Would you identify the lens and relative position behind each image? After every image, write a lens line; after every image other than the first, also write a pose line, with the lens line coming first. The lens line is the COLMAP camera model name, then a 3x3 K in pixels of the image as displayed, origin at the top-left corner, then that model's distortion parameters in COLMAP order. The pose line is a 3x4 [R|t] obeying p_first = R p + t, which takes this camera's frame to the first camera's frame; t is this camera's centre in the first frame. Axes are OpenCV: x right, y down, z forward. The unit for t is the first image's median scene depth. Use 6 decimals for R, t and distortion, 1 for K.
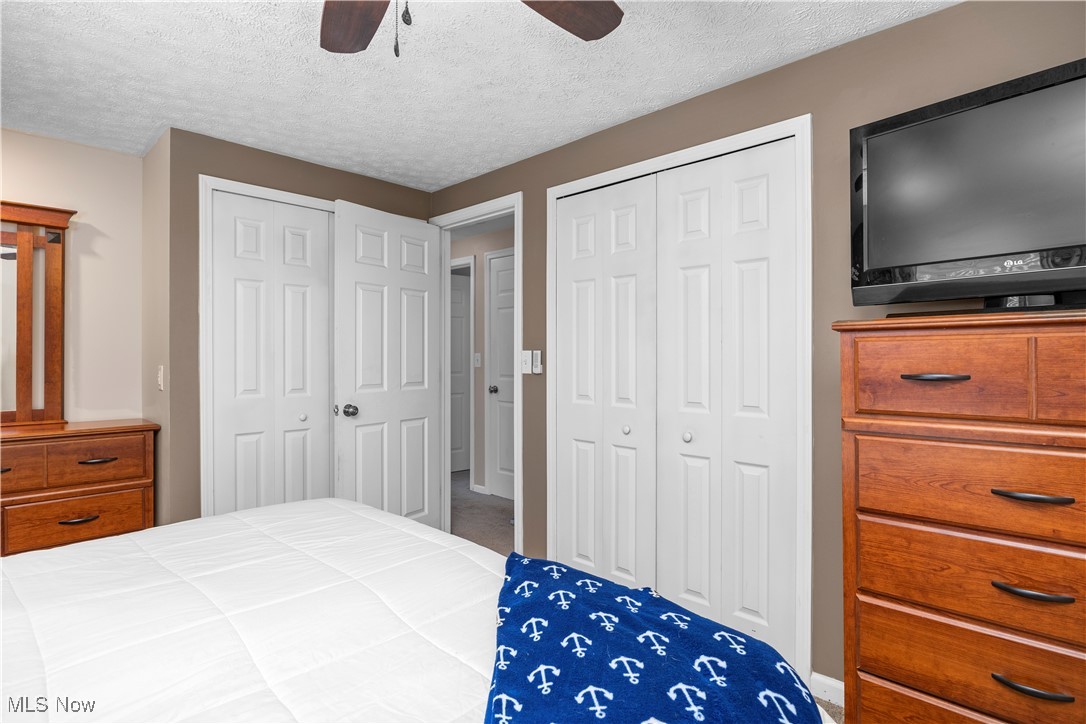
lens RADIAL K [[571.0, 0, 549.1], [0, 571.0, 360.3], [0, 0, 1]] dist [0.001134, -0.001312]
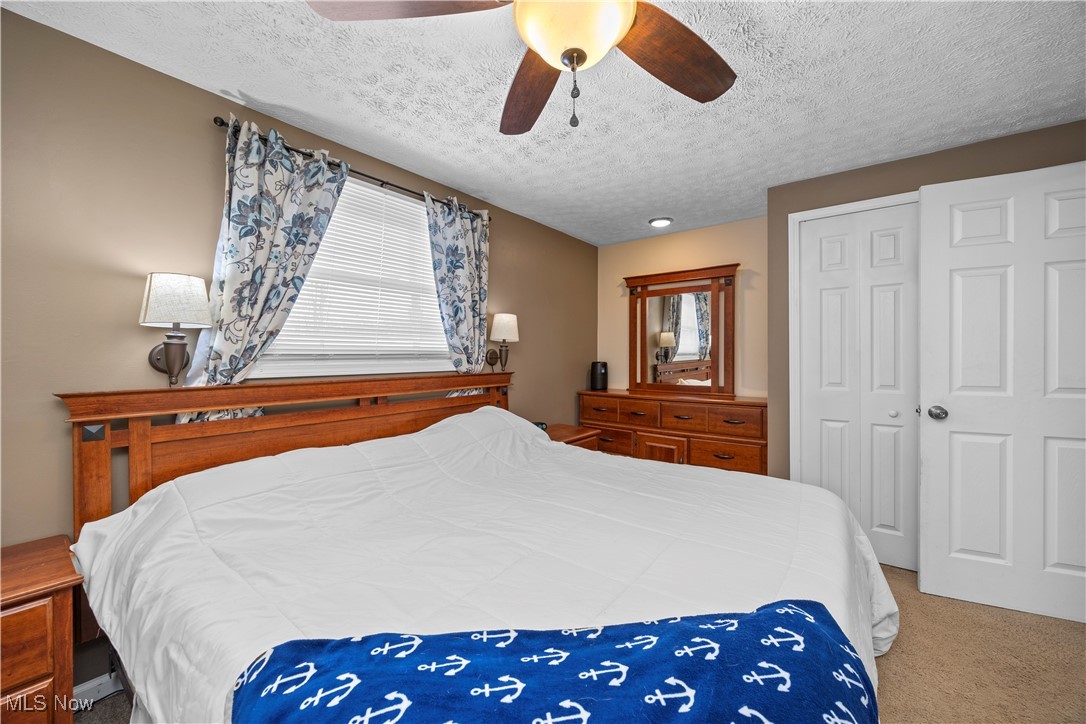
lens RADIAL K [[428.0, 0, 549.7], [0, 428.0, 357.6], [0, 0, 1]] dist [0.003373, -0.001488]
pose [[0.103980, 0.000896, -0.994579, 0.298997], [-0.002000, 0.999998, 0.000692, 0.000977], [0.994577, 0.001917, 0.103982, 0.355420]]
